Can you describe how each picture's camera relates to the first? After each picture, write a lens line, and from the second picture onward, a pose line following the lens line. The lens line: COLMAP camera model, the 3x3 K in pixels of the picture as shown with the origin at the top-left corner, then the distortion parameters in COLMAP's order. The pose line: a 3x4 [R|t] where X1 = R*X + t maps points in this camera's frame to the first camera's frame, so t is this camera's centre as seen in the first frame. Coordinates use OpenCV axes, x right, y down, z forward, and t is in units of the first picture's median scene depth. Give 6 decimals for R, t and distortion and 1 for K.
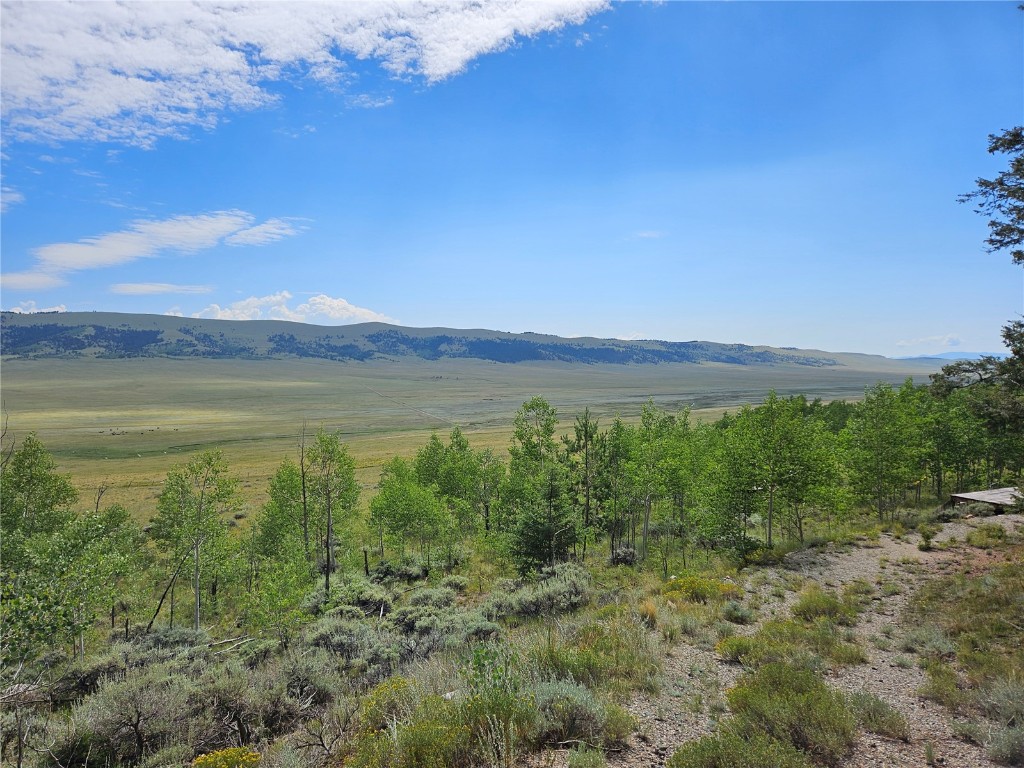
lens RADIAL K [[678.8, 0, 505.7], [0, 678.8, 392.3], [0, 0, 1]] dist [0.091049, -0.076103]
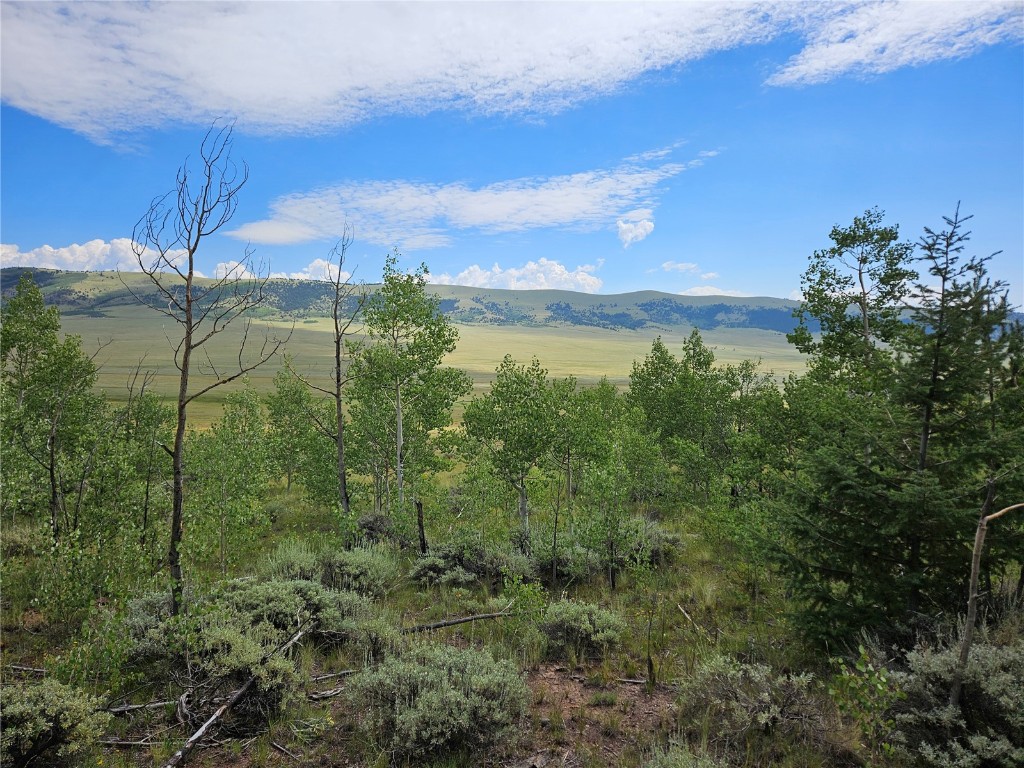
lens RADIAL K [[678.8, 0, 505.7], [0, 678.8, 392.3], [0, 0, 1]] dist [0.091049, -0.076103]
pose [[0.923099, 0.055851, -0.380485, 0.010225], [-0.039536, 0.997938, 0.050567, 0.145074], [0.382525, -0.031636, 0.923403, 0.653583]]
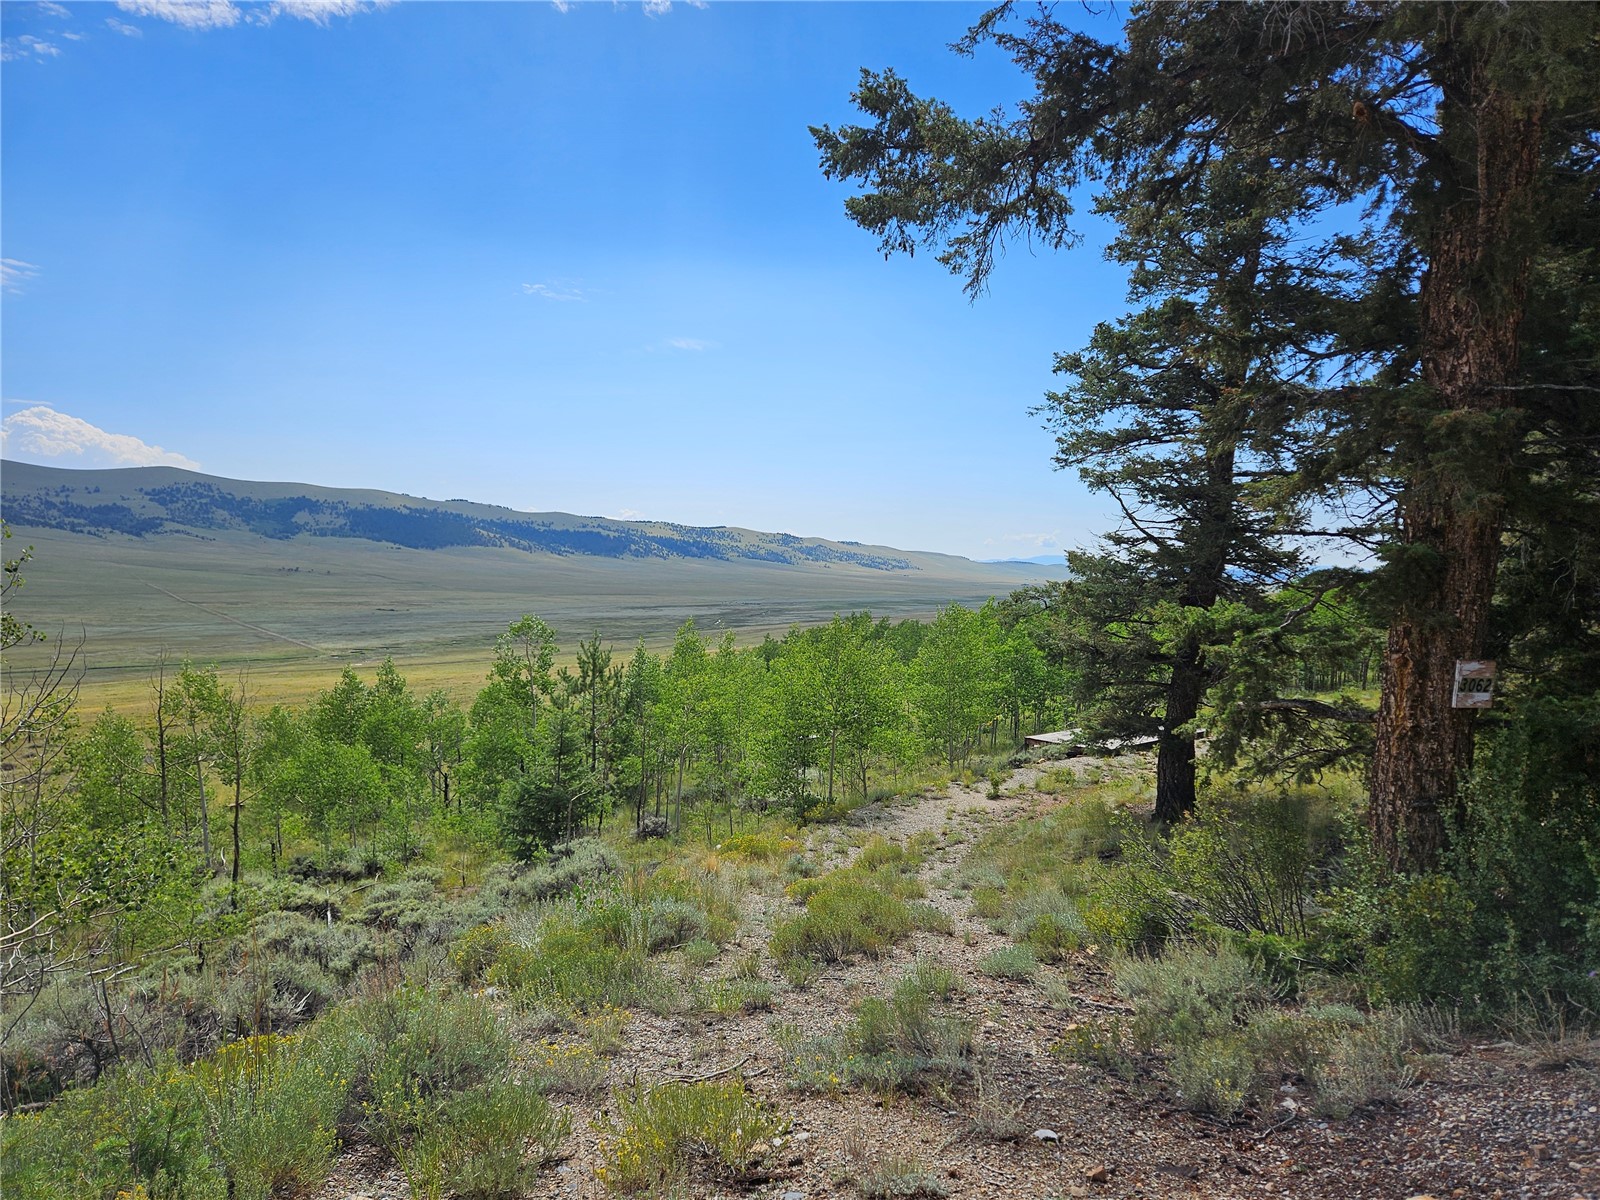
lens RADIAL K [[1060.6, 0, 790.1], [0, 1060.6, 613.0], [0, 0, 1]] dist [0.091049, -0.076103]
pose [[0.944083, 0.013937, 0.329412, -0.082981], [-0.017573, 0.999813, 0.008062, -0.012822], [-0.329238, -0.013400, 0.944152, -0.178856]]
